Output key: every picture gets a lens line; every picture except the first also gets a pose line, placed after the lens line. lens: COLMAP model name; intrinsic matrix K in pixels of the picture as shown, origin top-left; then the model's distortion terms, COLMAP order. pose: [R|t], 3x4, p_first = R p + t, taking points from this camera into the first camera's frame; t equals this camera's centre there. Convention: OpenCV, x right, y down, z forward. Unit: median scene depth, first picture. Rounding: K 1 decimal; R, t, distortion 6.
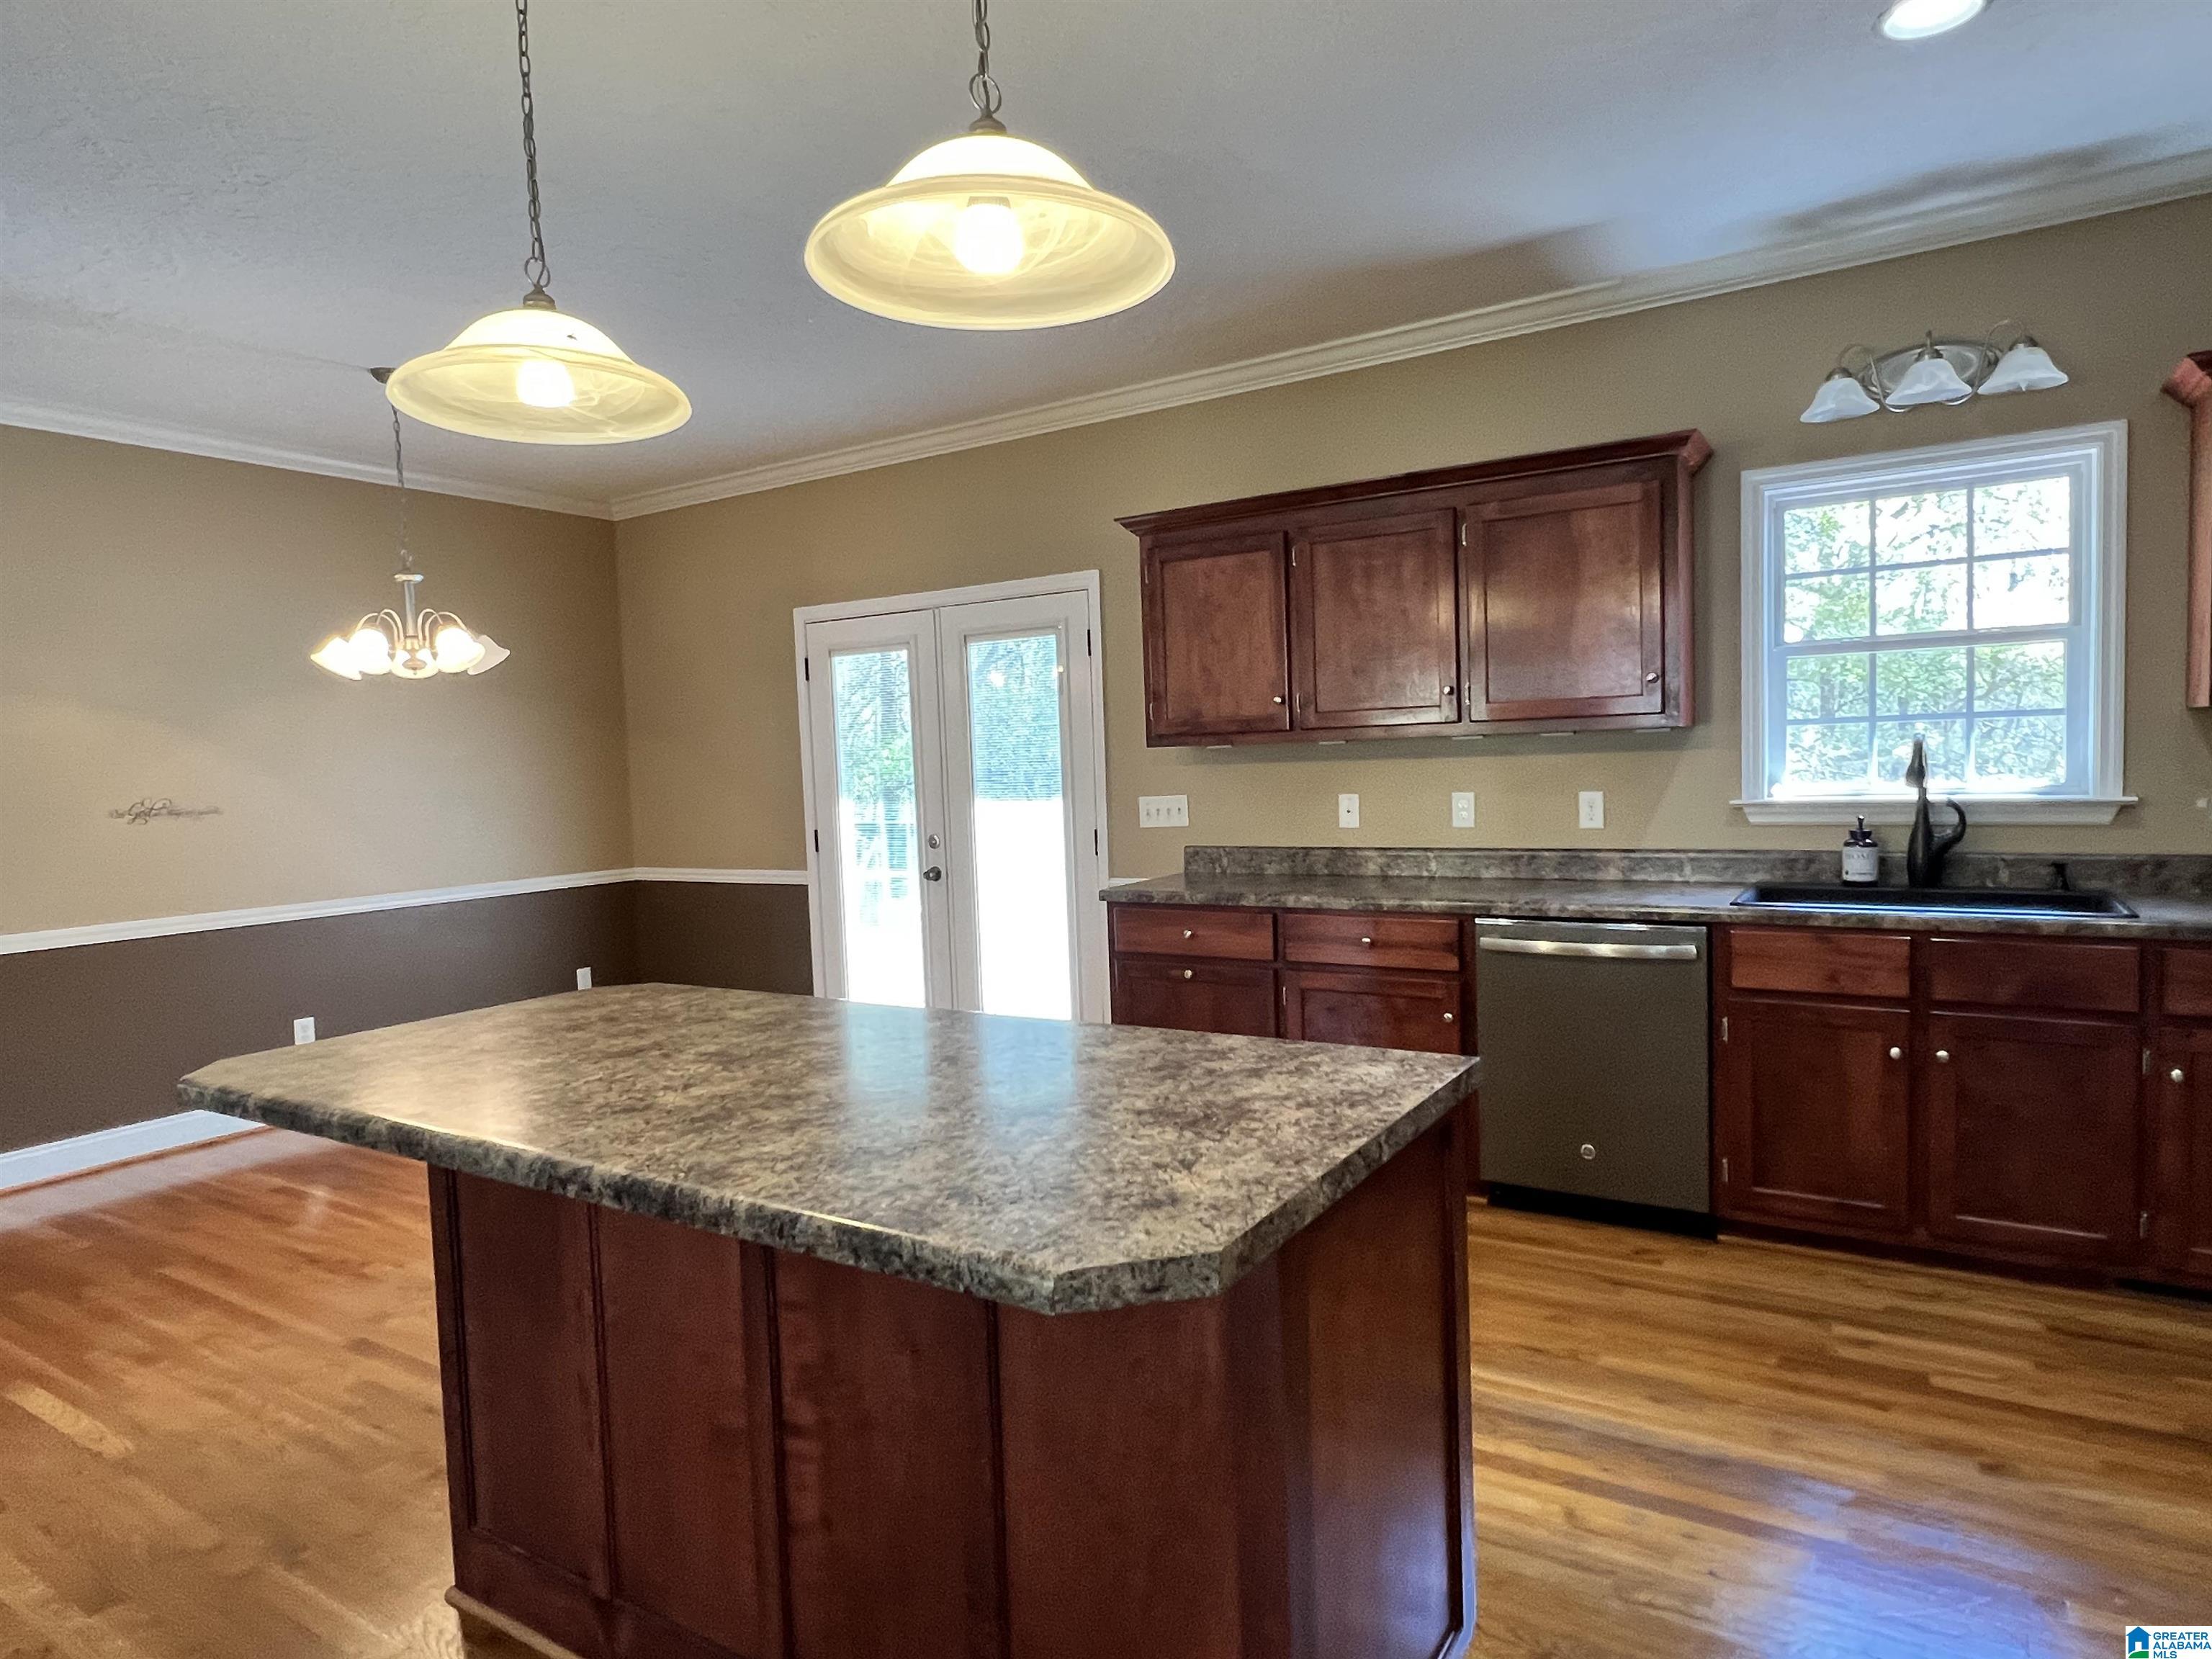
lens RADIAL K [[1280.9, 0, 1098.6], [0, 1280.9, 834.2], [0, 0, 1]] dist [0.001189, -0.001347]
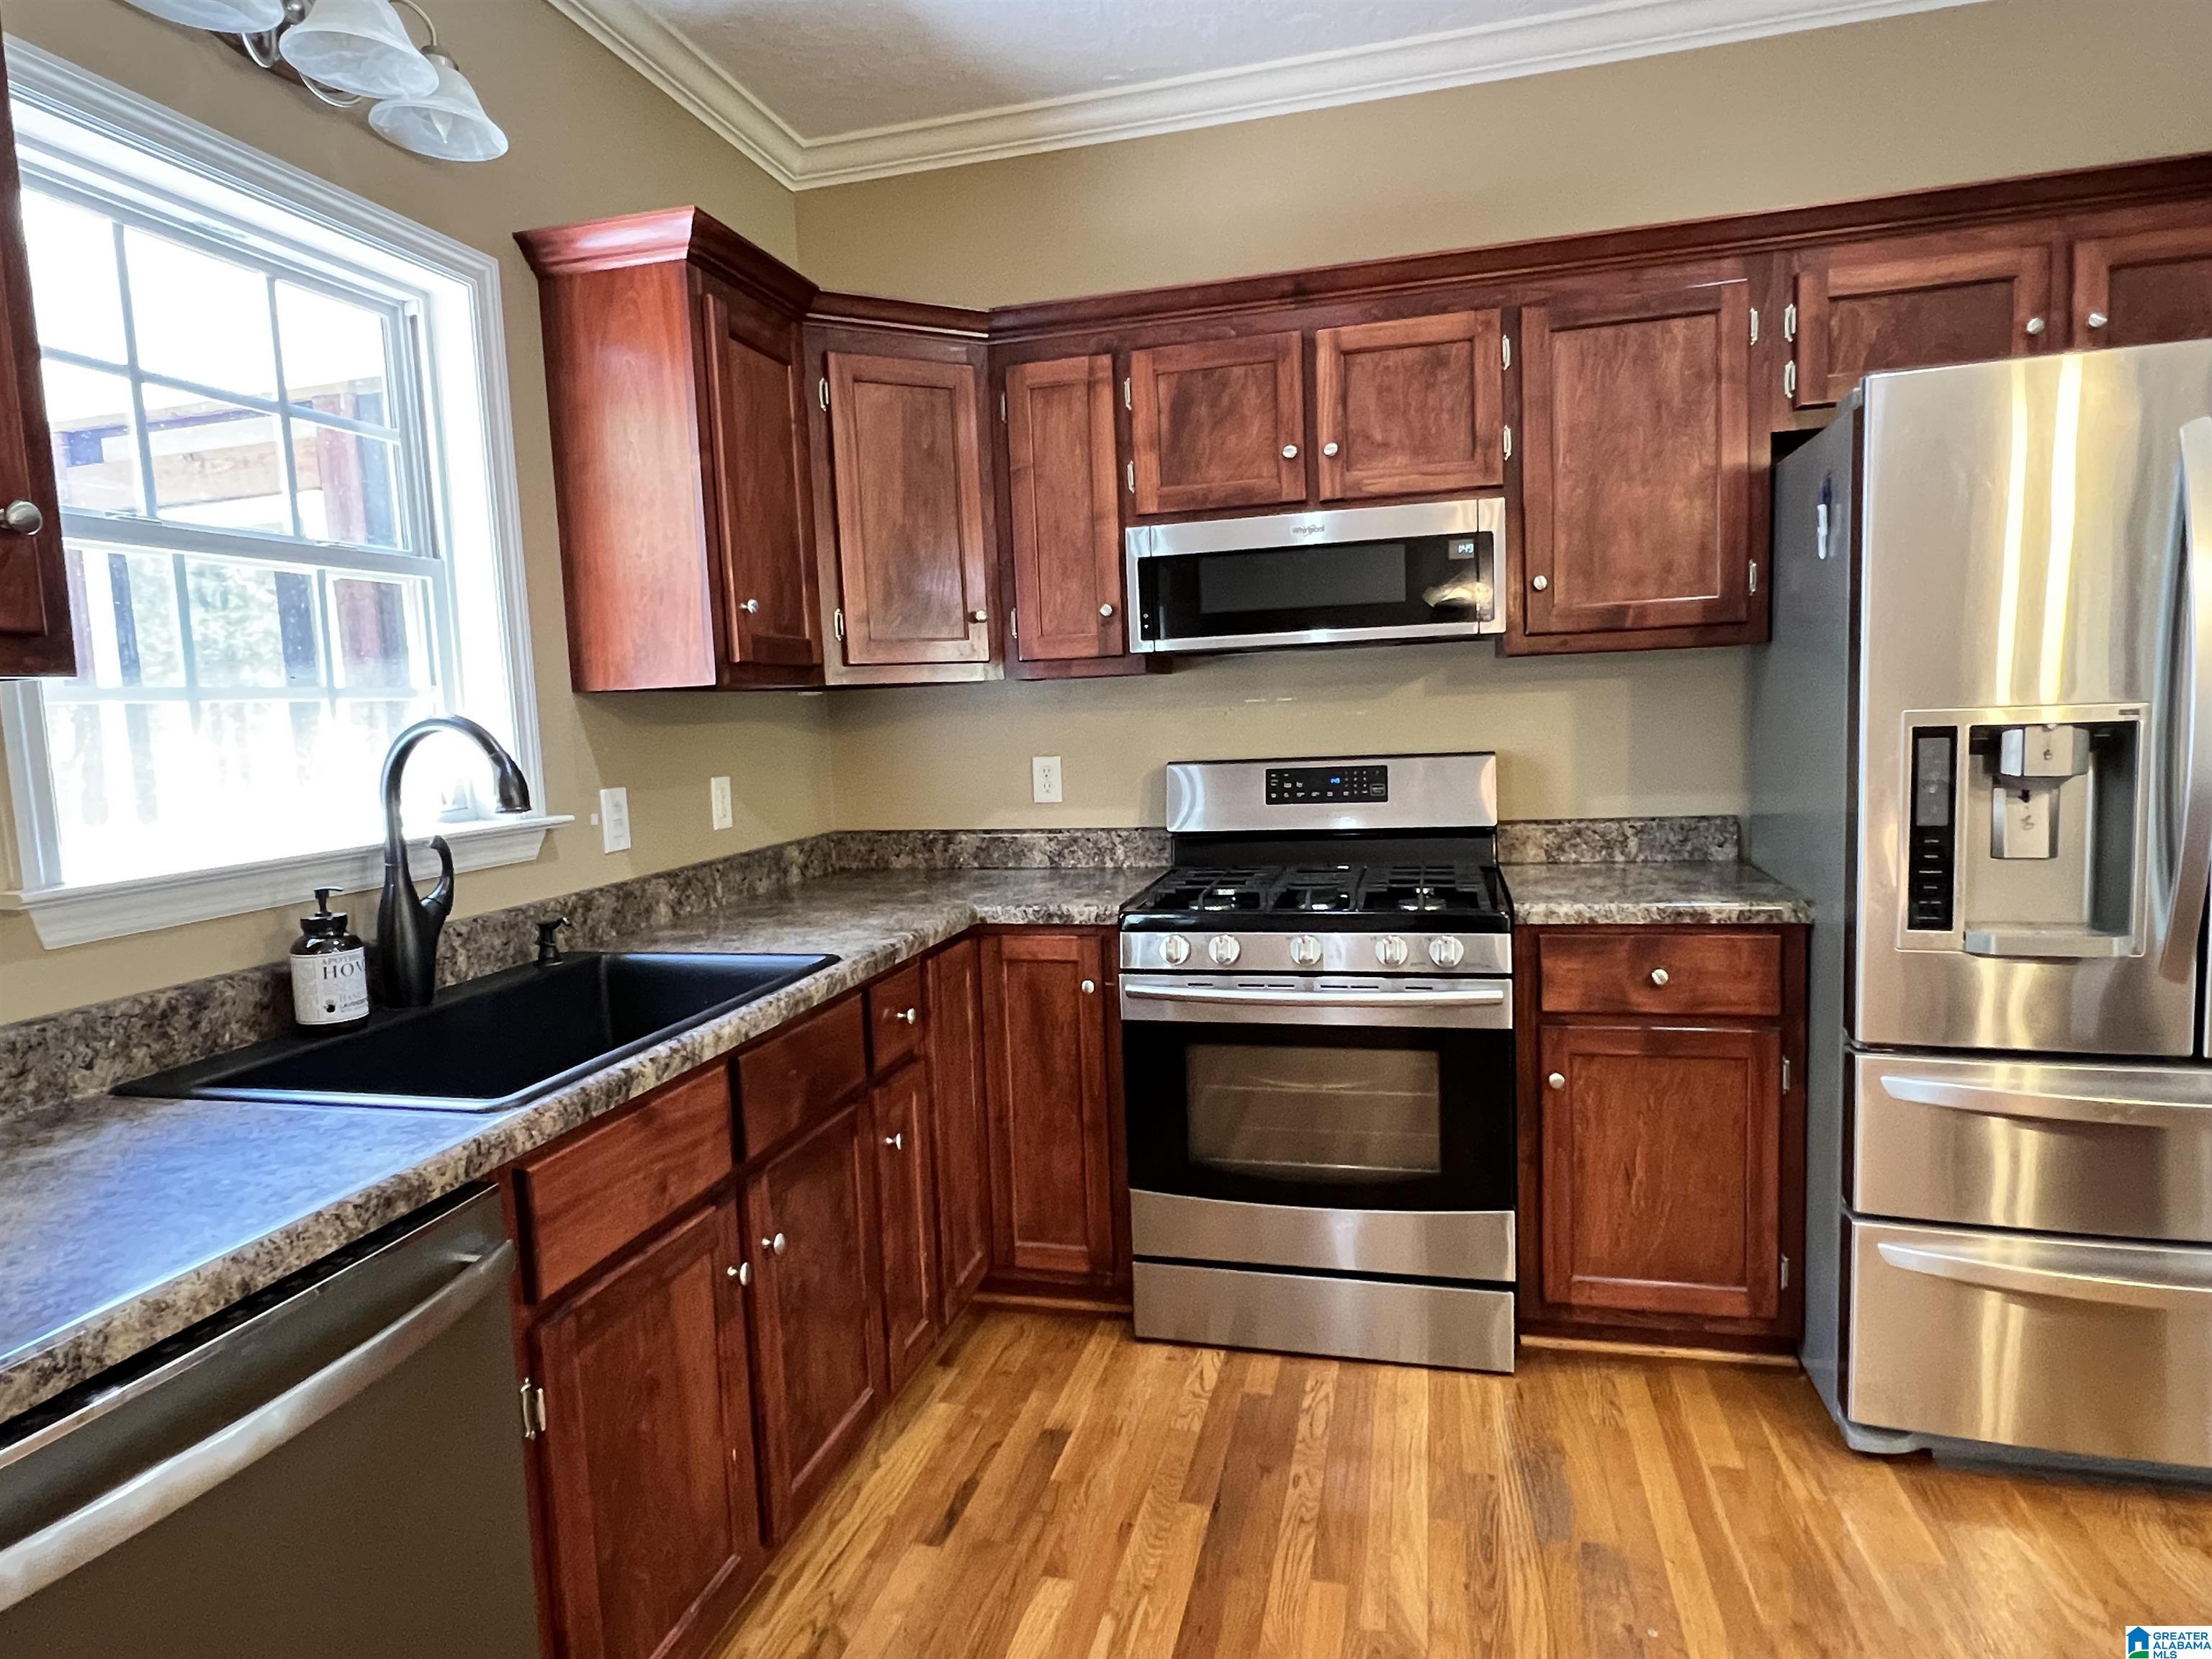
lens RADIAL K [[1280.9, 0, 1088.4], [0, 1280.9, 832.4], [0, 0, 1]] dist [0.001189, -0.001347]
pose [[-0.303822, -0.046321, 0.951602, 0.048463], [0.110526, 0.990360, 0.083496, -0.044193], [-0.946296, 0.130545, -0.295774, 0.886351]]
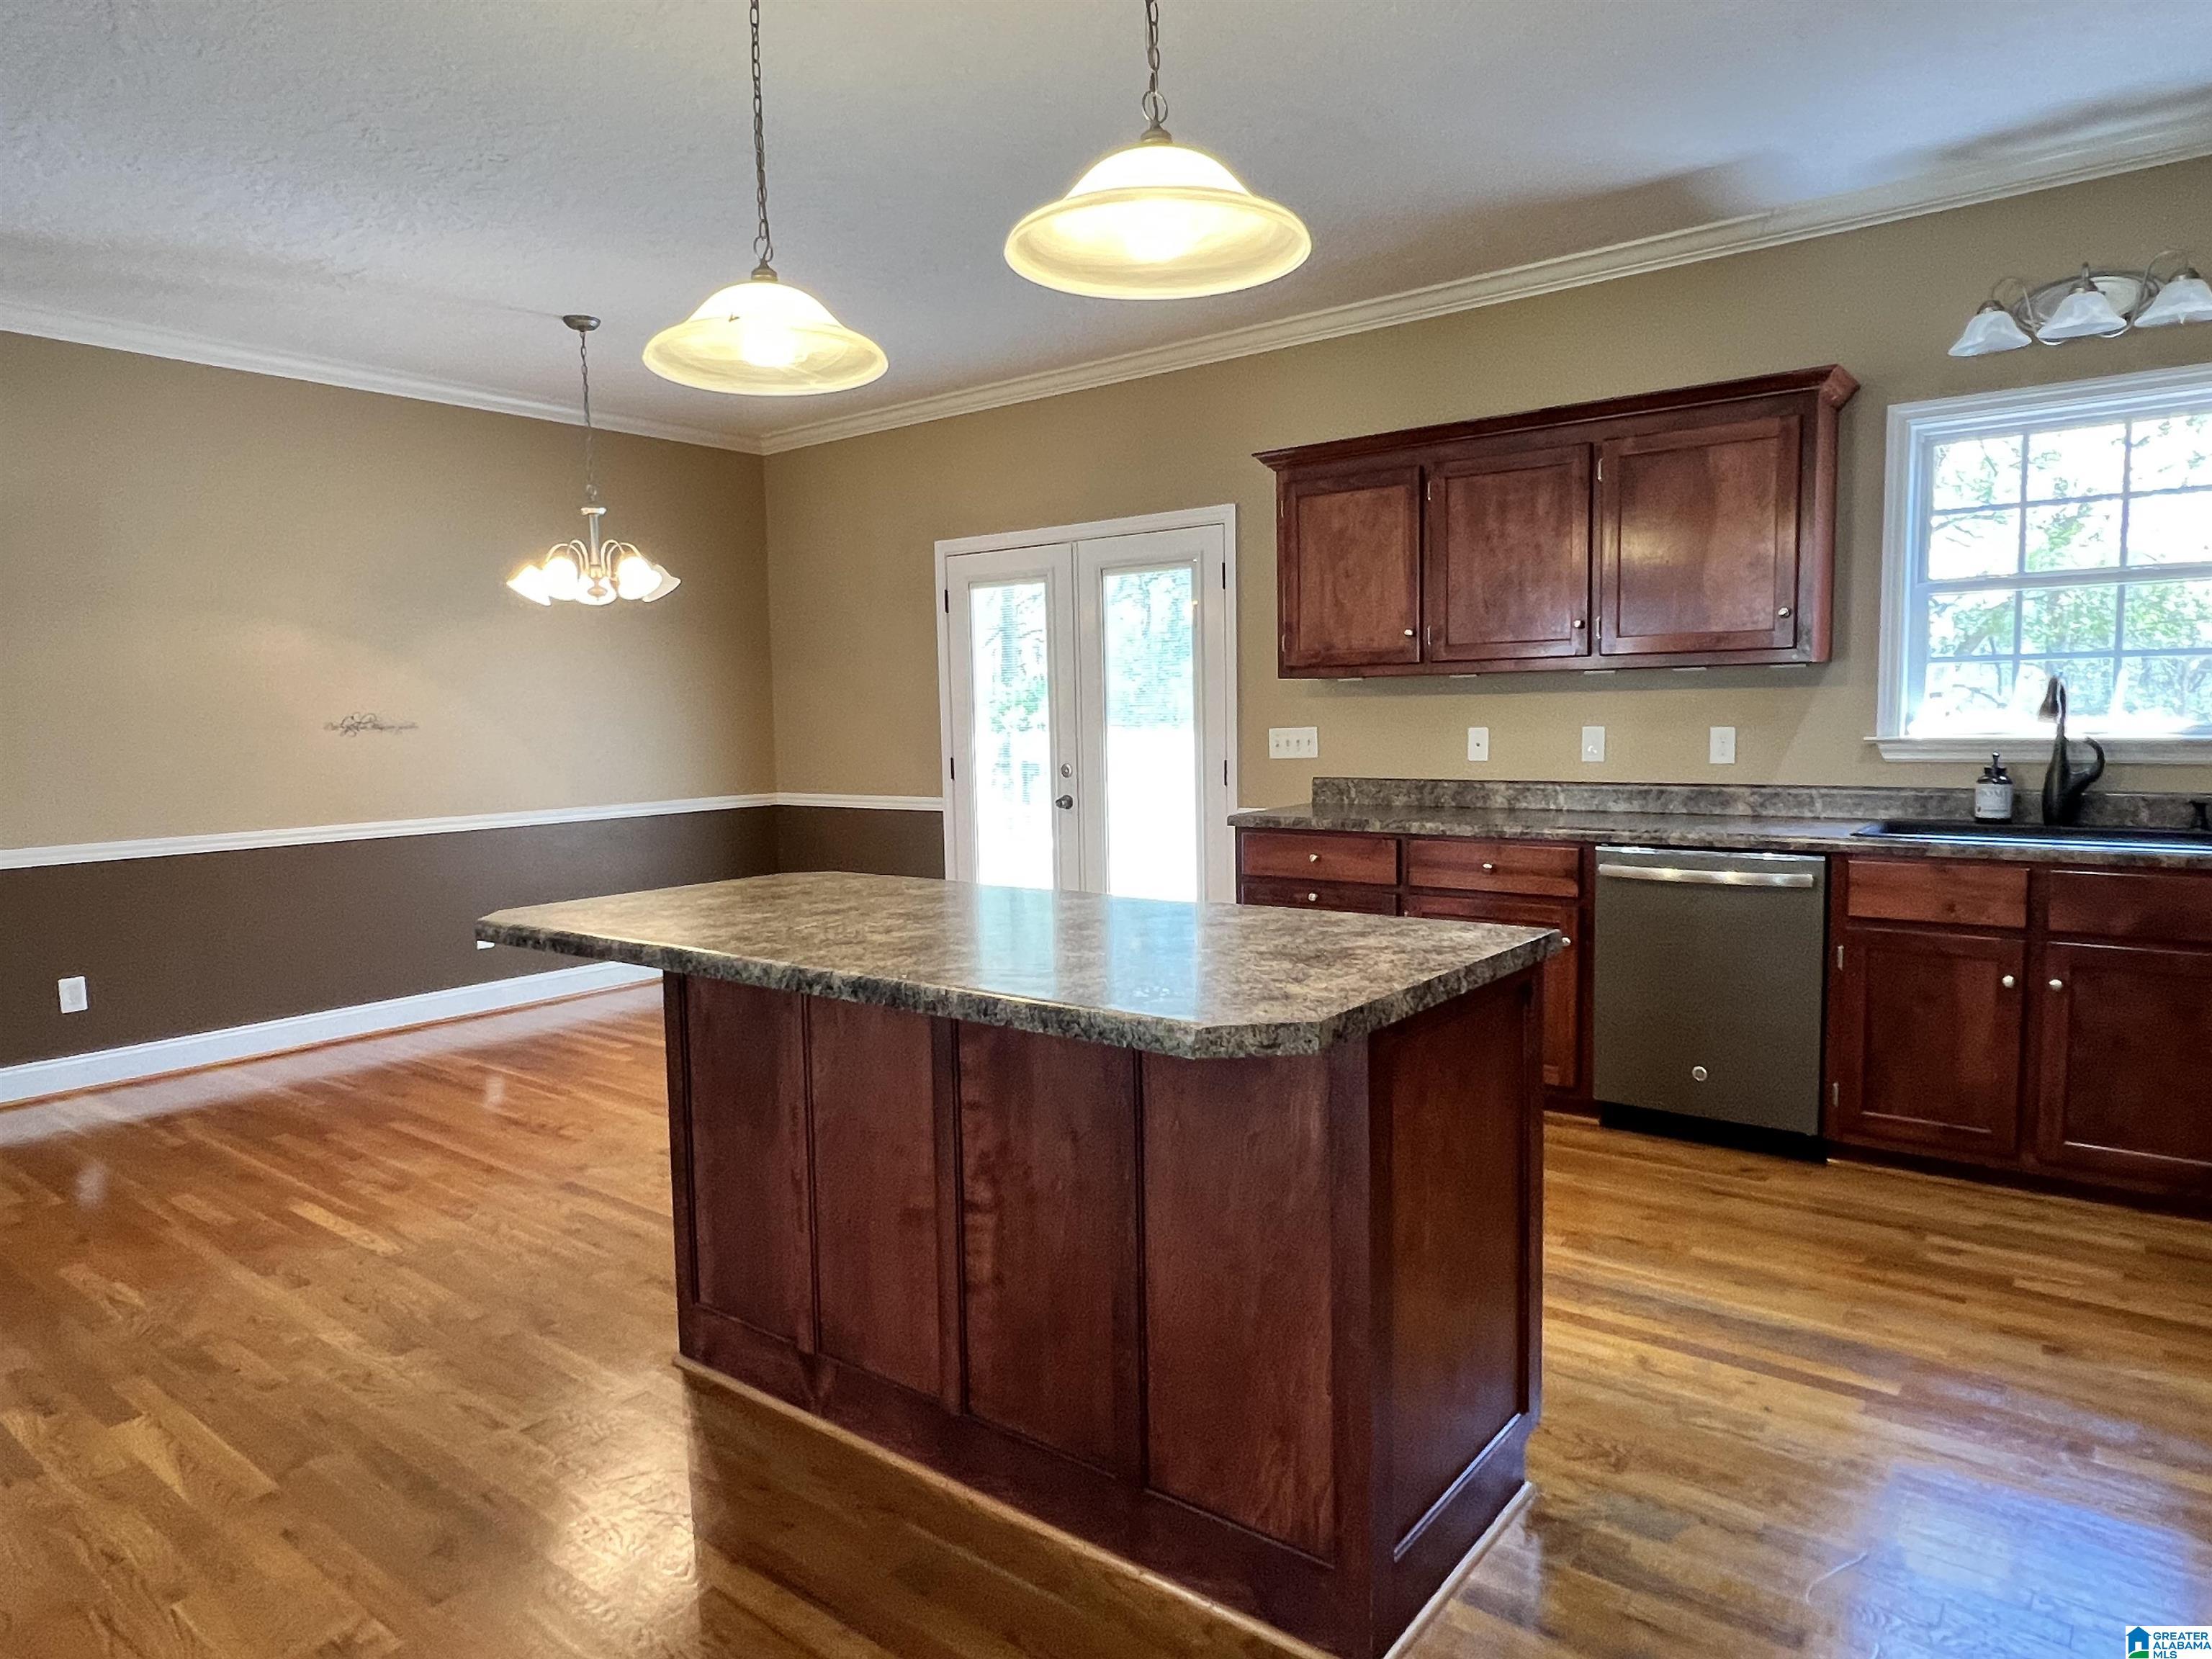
lens RADIAL K [[1368.6, 0, 1084.3], [0, 1368.6, 826.7], [0, 0, 1]] dist [-0.001583, 0.001036]
pose [[0.994480, 0.025282, -0.101839, -0.002947], [-0.022312, 0.999295, 0.030197, 0.027400], [0.102530, -0.027758, 0.994343, -0.139510]]
